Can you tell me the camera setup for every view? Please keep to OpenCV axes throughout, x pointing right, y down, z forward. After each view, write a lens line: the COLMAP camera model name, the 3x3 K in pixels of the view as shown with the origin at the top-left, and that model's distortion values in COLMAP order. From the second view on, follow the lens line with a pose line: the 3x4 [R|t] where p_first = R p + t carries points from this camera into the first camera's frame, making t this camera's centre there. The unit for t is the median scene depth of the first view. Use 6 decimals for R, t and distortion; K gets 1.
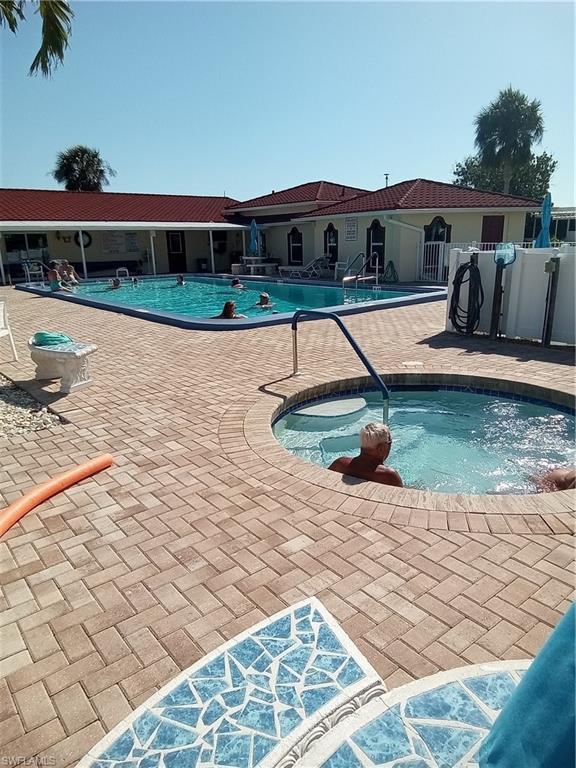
lens RADIAL K [[533.1, 0, 288.0], [0, 533.1, 384.0], [0, 0, 1]] dist [0.005959, -0.004954]
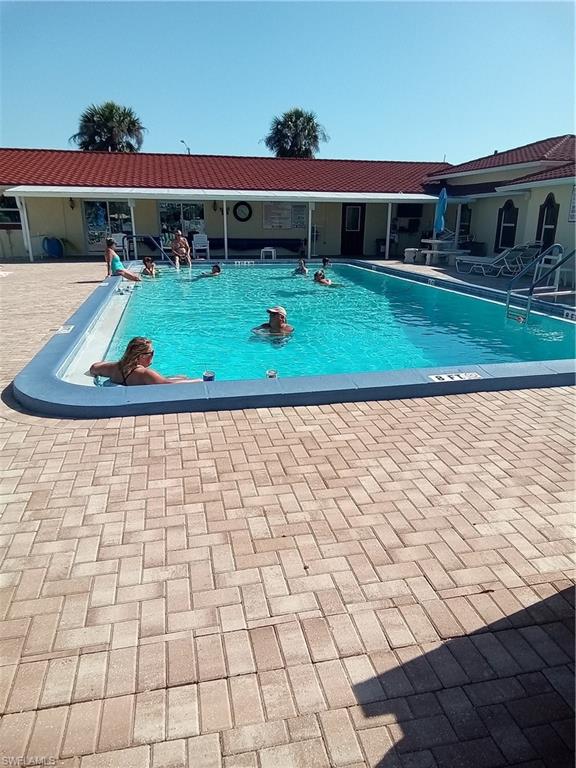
lens RADIAL K [[533.1, 0, 288.0], [0, 533.1, 384.0], [0, 0, 1]] dist [0.005959, -0.004954]
pose [[0.892371, 0.155012, -0.423846, 0.087996], [-0.133614, 0.987803, 0.079953, -0.062074], [0.431070, -0.014716, 0.902198, 0.202369]]
